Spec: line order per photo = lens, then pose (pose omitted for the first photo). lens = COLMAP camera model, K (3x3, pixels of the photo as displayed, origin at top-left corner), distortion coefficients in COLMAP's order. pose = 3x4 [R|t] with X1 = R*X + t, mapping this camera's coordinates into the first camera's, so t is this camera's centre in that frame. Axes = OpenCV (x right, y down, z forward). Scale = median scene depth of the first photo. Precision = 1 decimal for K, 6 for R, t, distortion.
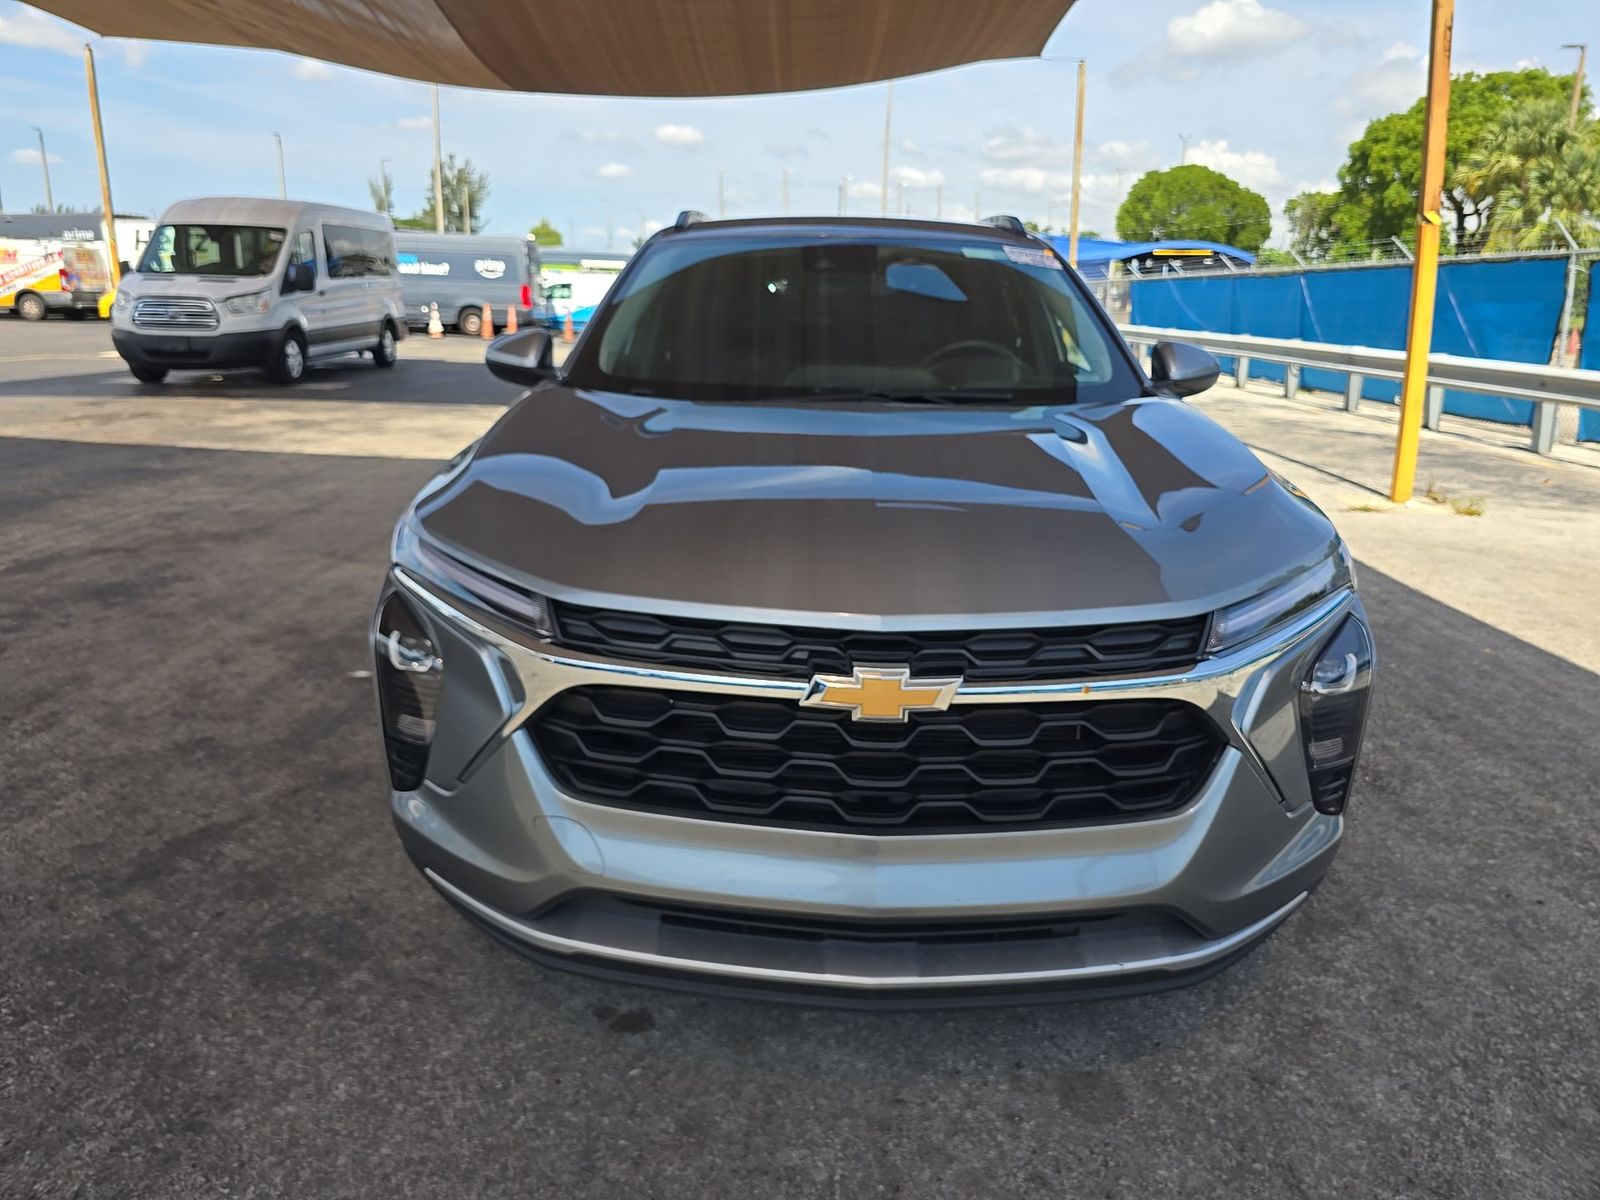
lens RADIAL K [[1169.9, 0, 804.6], [0, 1169.9, 599.7], [0, 0, 1]] dist [0.078910, -0.081250]
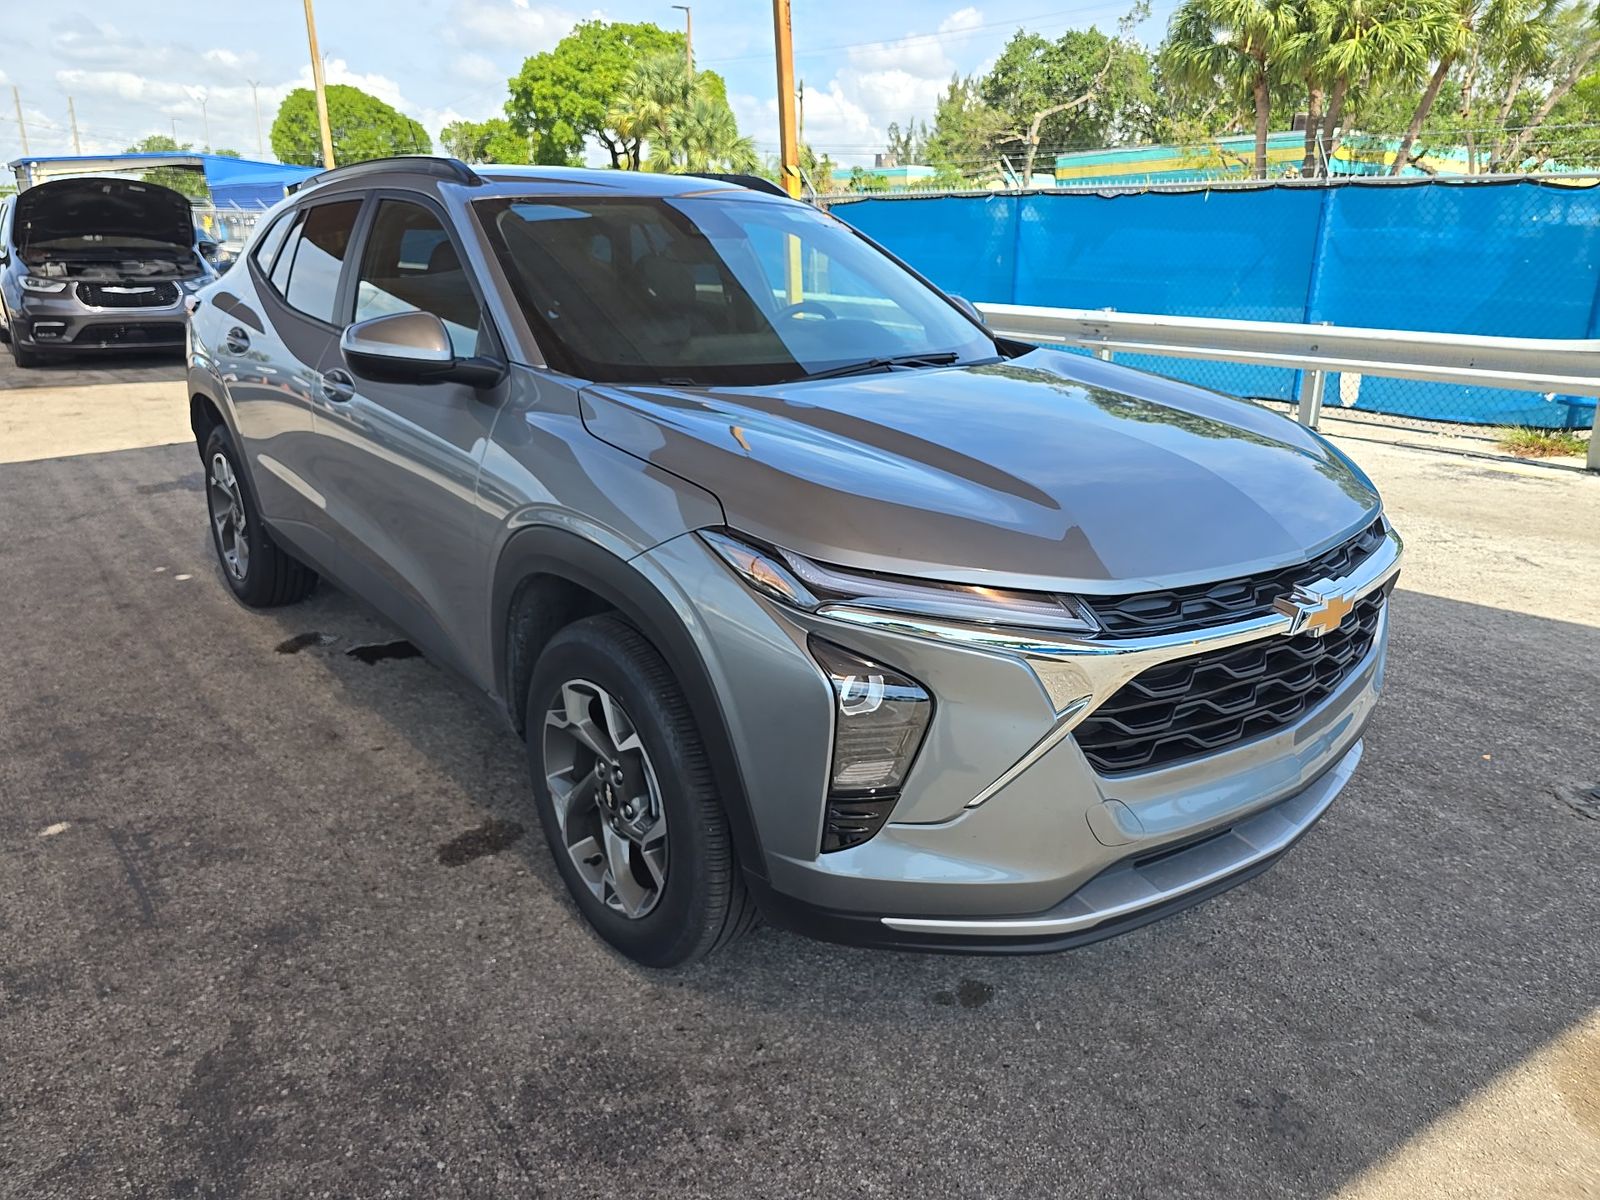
lens RADIAL K [[1169.9, 0, 804.6], [0, 1169.9, 599.7], [0, 0, 1]] dist [0.078910, -0.081250]
pose [[0.733781, -0.216548, 0.643951, -0.130767], [0.176613, 0.976056, 0.126978, -0.021331], [-0.656029, 0.020556, 0.754456, 0.048006]]
